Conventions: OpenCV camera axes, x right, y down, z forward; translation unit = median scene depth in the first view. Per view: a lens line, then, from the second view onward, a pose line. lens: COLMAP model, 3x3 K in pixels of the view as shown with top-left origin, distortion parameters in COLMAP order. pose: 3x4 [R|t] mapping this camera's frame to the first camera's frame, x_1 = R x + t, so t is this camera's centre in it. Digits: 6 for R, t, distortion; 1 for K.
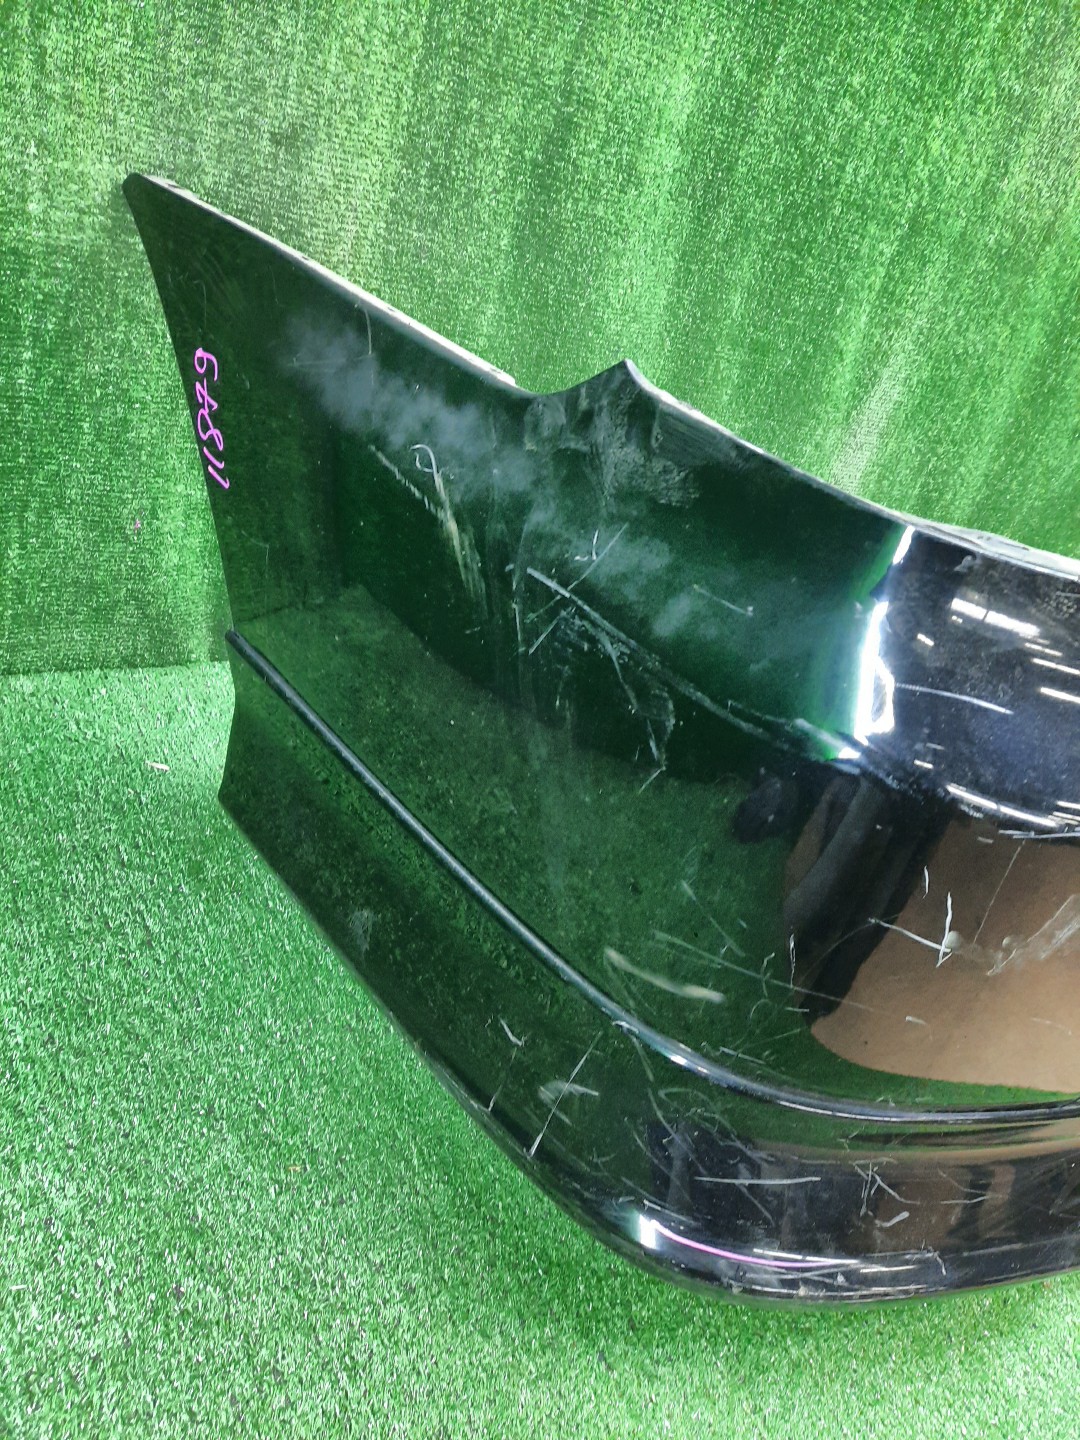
lens RADIAL K [[1051.6, 0, 538.0], [0, 1051.6, 720.4], [0, 0, 1]] dist [0.031300, -0.003089]
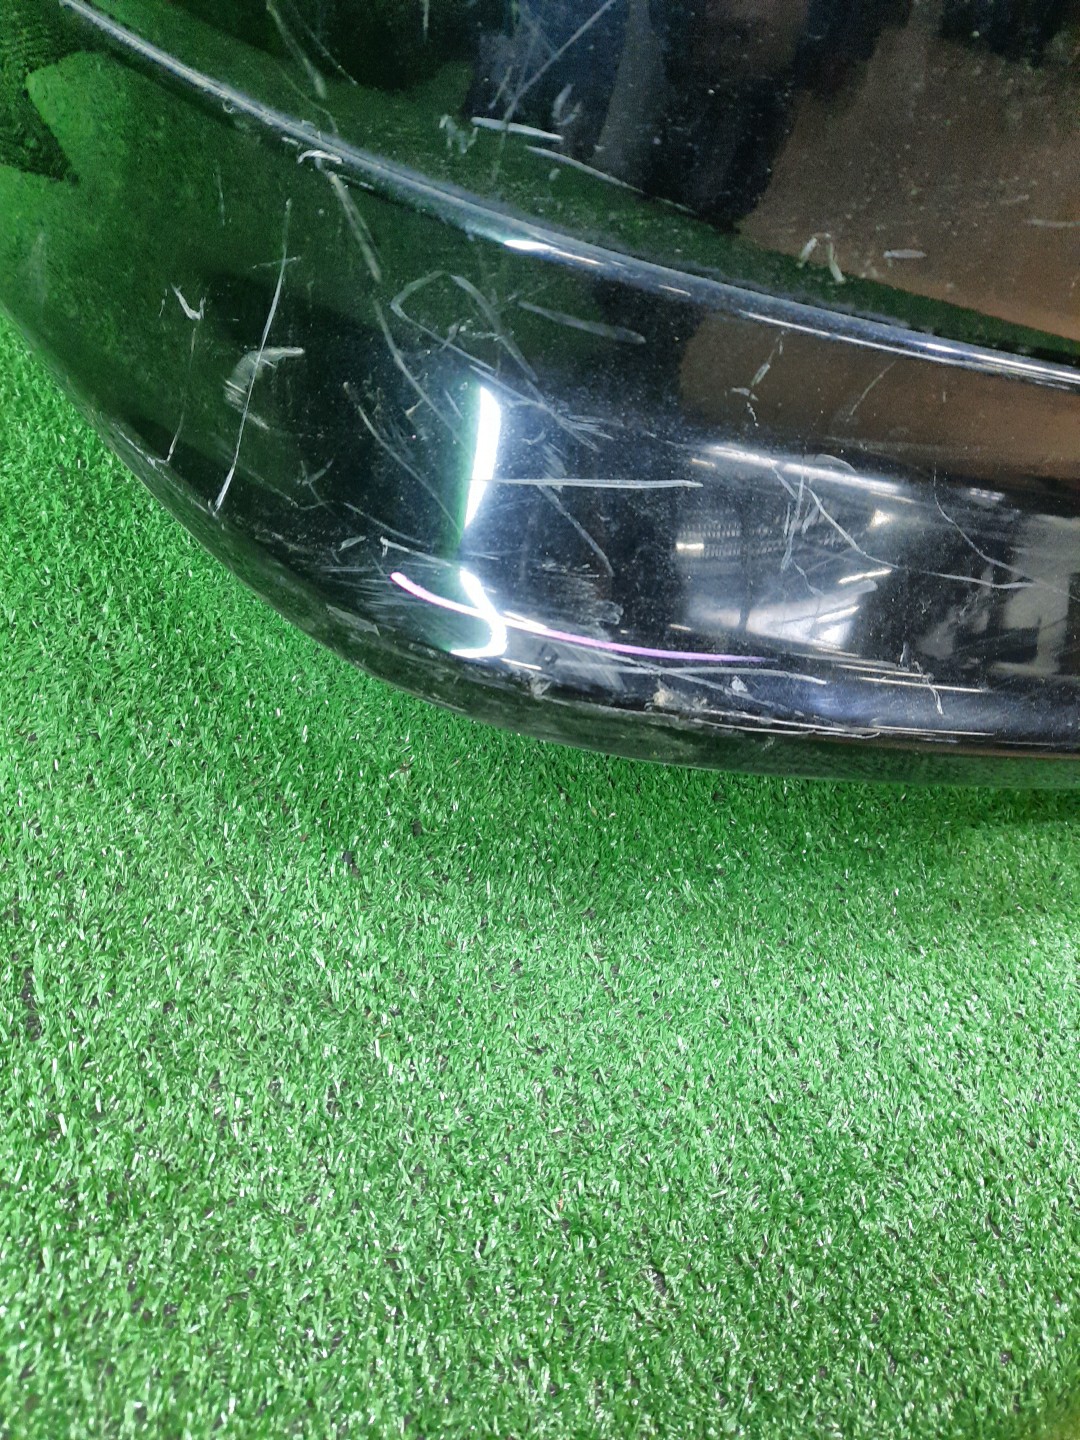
lens RADIAL K [[1051.6, 0, 541.0], [0, 1051.6, 720.3], [0, 0, 1]] dist [0.031300, -0.003089]
pose [[0.996945, 0.019054, -0.075752, 0.225049], [-0.011056, 0.994450, 0.104627, 0.487180], [0.077325, -0.103470, 0.991622, 0.454876]]
